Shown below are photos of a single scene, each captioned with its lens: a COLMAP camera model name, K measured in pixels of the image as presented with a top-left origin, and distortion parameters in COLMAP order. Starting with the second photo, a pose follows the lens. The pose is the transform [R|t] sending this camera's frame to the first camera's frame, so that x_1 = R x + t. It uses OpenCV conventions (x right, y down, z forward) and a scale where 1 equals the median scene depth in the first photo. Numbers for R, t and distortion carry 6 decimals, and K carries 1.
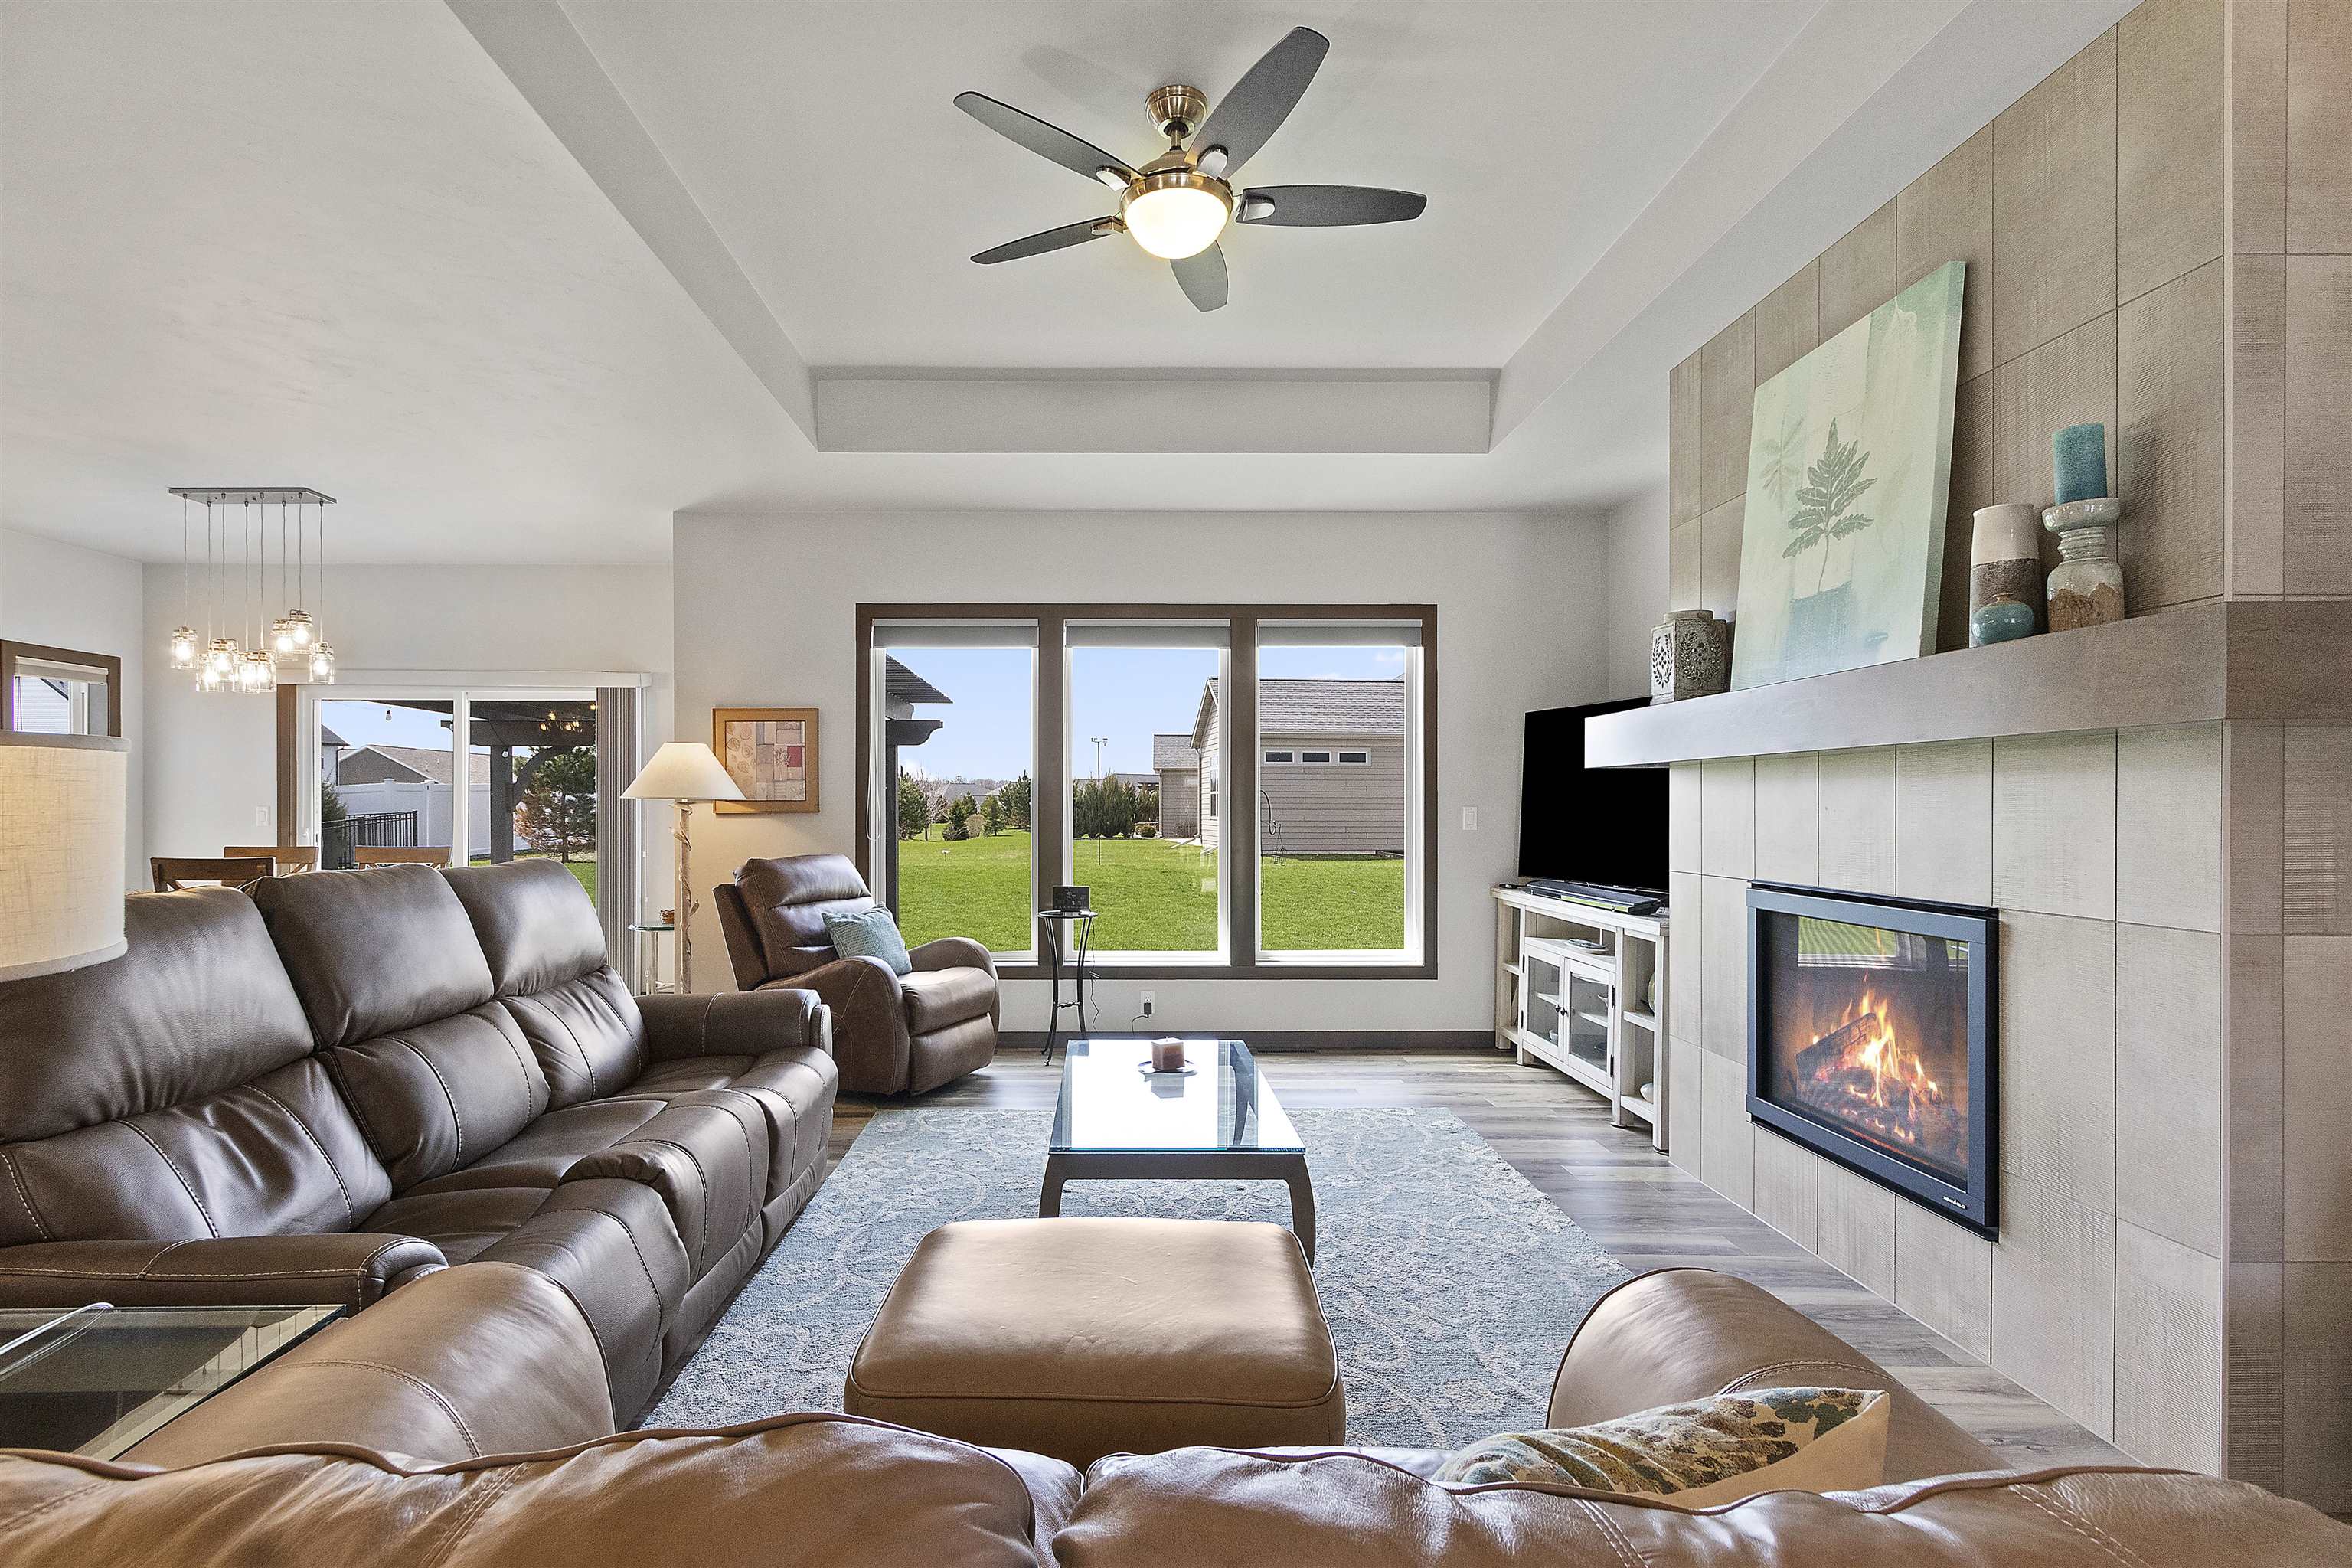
lens RADIAL K [[1091.3, 0, 1123.3], [0, 1091.3, 798.8], [0, 0, 1]] dist [0.003394, -0.000044]
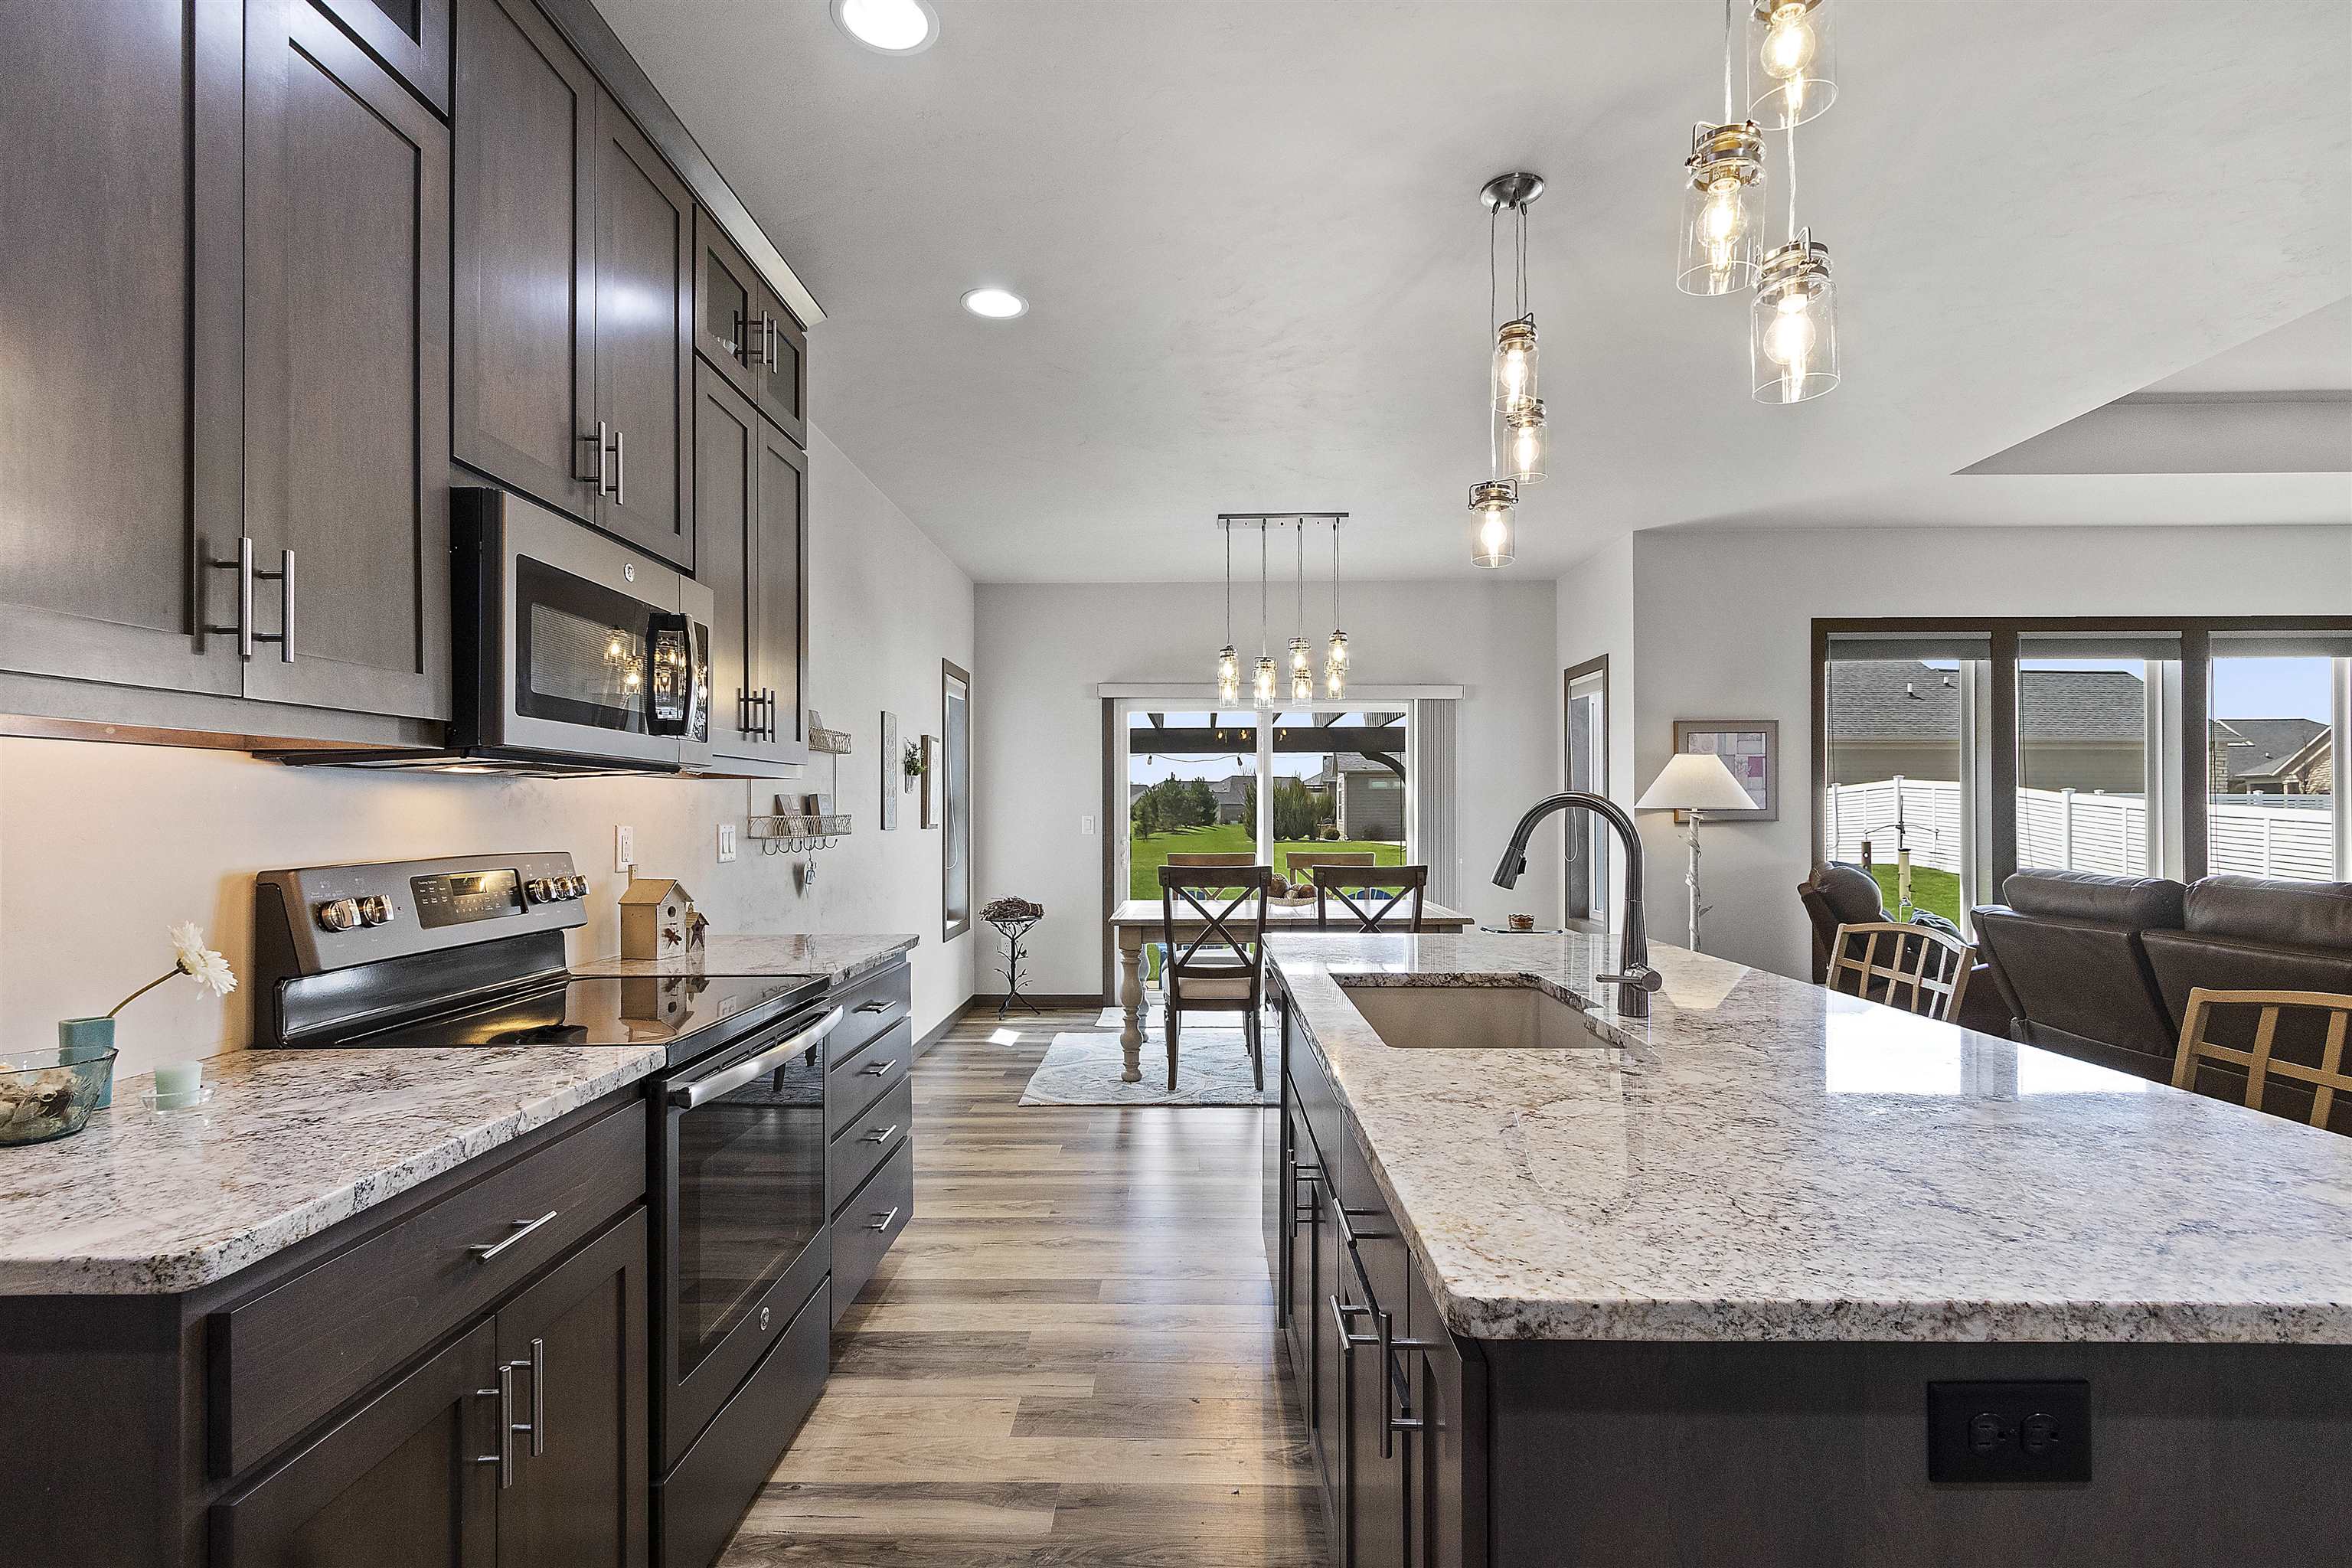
lens RADIAL K [[1093.3, 0, 1181.7], [0, 1093.3, 796.0], [0, 0, 1]] dist [0.002228, 0.000193]
pose [[0.999591, -0.000668, -0.028579, -0.877164], [0.000577, 0.999995, -0.003204, -0.008341], [0.028581, 0.003186, 0.999586, -0.058655]]
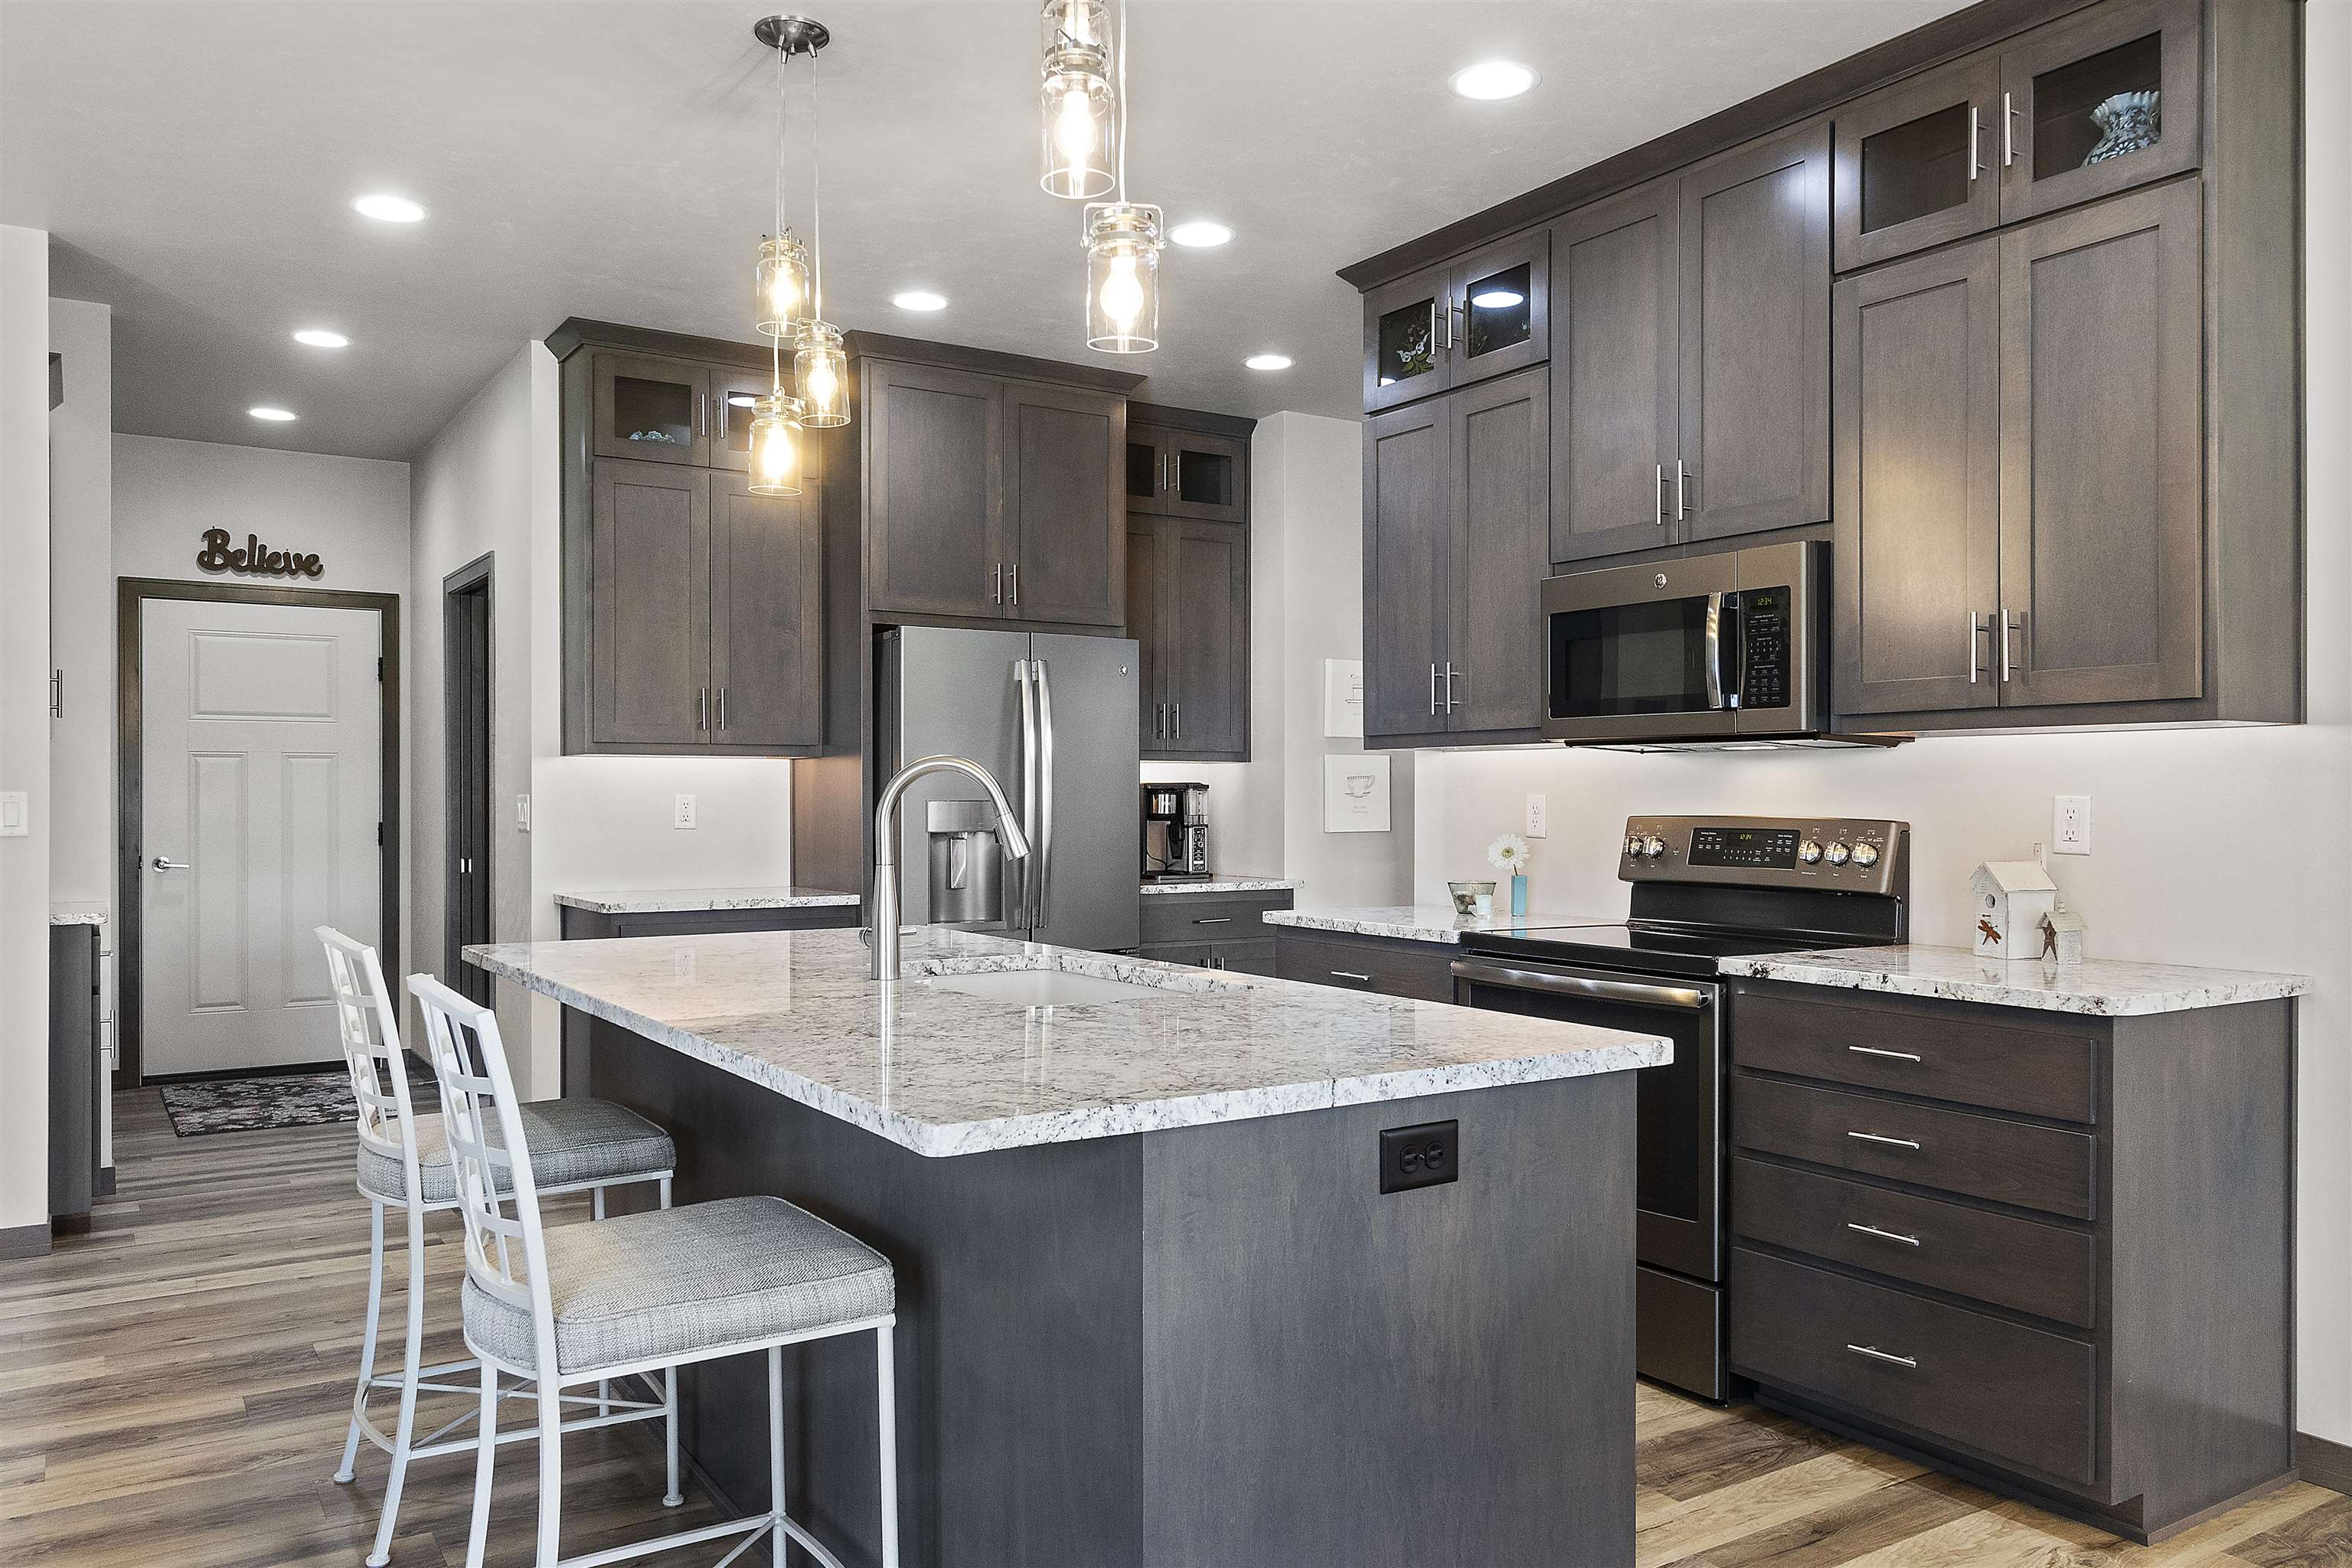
lens RADIAL K [[1682.2, 0, 1171.9], [0, 1682.2, 794.8], [0, 0, 1]] dist [0.001879, -0.003986]
pose [[-0.846784, -0.000359, -0.531937, -0.516668], [0.005065, 0.999949, -0.008737, 0.007757], [0.531913, -0.010092, -0.846739, 0.844271]]
